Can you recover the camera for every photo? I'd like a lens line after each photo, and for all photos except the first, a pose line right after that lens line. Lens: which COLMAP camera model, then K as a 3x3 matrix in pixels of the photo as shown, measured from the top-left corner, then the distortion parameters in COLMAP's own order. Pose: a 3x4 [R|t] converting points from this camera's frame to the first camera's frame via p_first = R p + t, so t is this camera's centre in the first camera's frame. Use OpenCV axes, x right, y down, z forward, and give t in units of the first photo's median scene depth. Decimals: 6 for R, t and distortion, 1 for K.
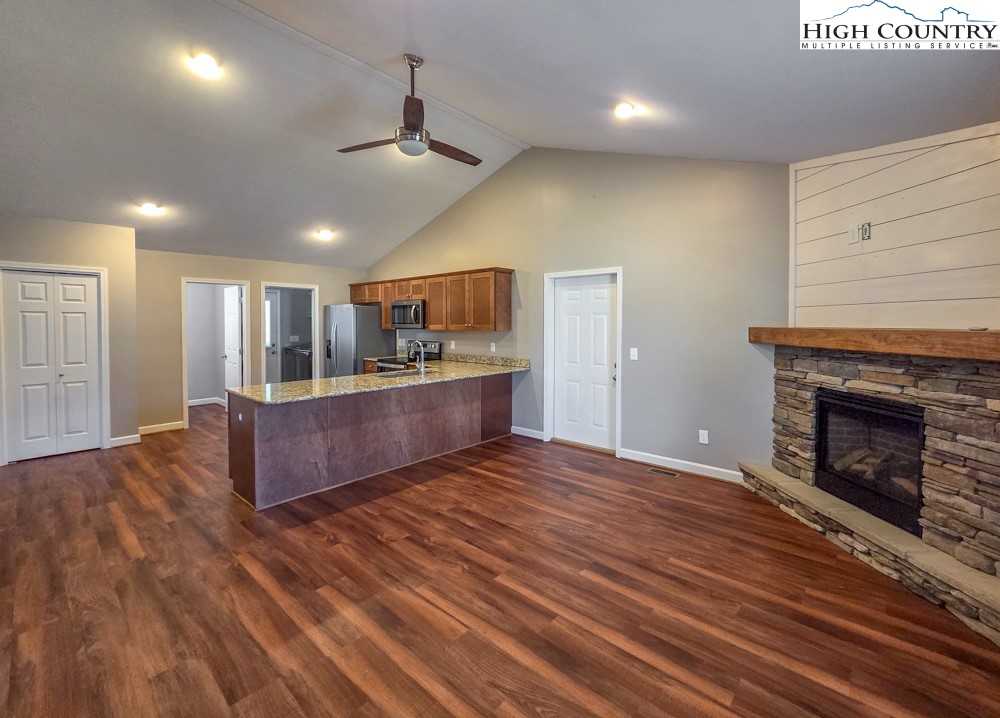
lens RADIAL K [[406.8, 0, 500.3], [0, 406.8, 329.3], [0, 0, 1]] dist [-0.001658, 0.000055]
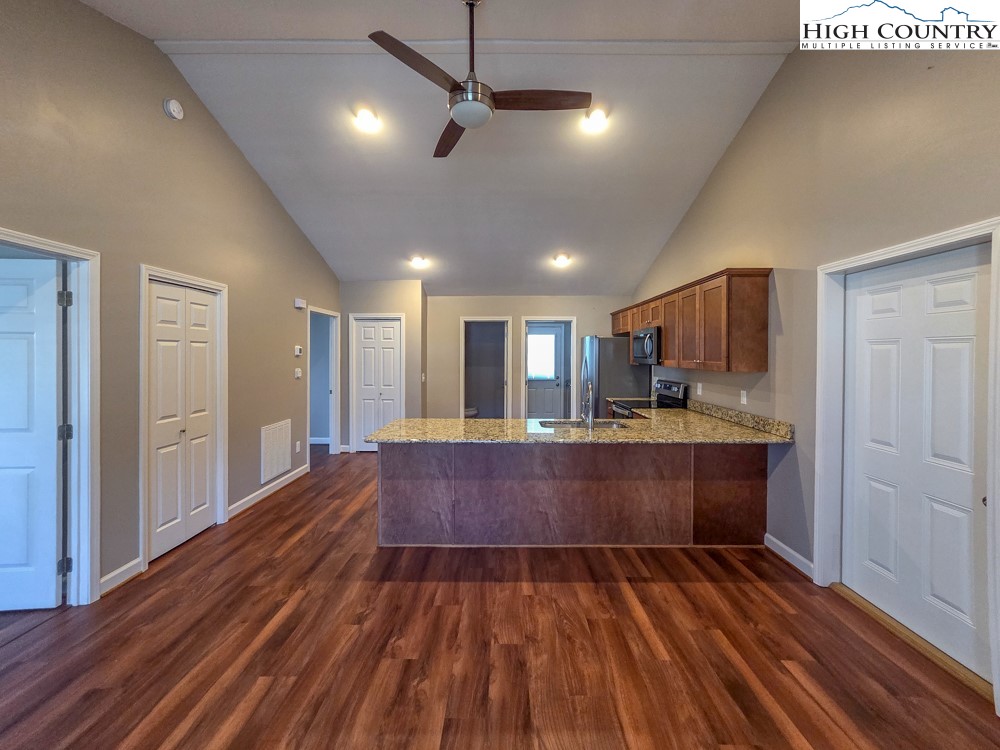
lens RADIAL K [[415.8, 0, 508.6], [0, 415.8, 358.7], [0, 0, 1]] dist [-0.000582, 0.000299]
pose [[0.685715, 0.009896, -0.727803, 0.348853], [-0.015120, 0.999885, -0.000651, -0.016644], [0.727713, 0.011451, 0.685786, 0.521425]]
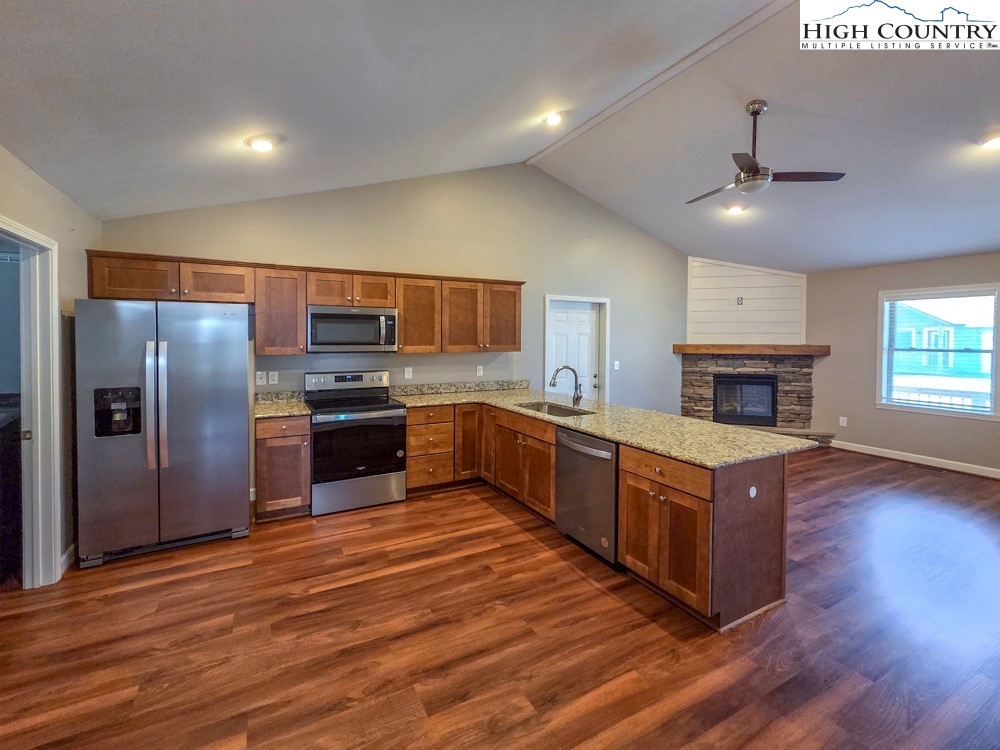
lens RADIAL K [[434.6, 0, 440.7], [0, 434.6, 346.7], [0, 0, 1]] dist [0.000116, -0.000064]
pose [[0.399665, -0.019260, 0.916459, -1.561898], [0.013638, 0.999794, 0.015064, -0.038562], [-0.916560, 0.006478, 0.399845, 1.244064]]
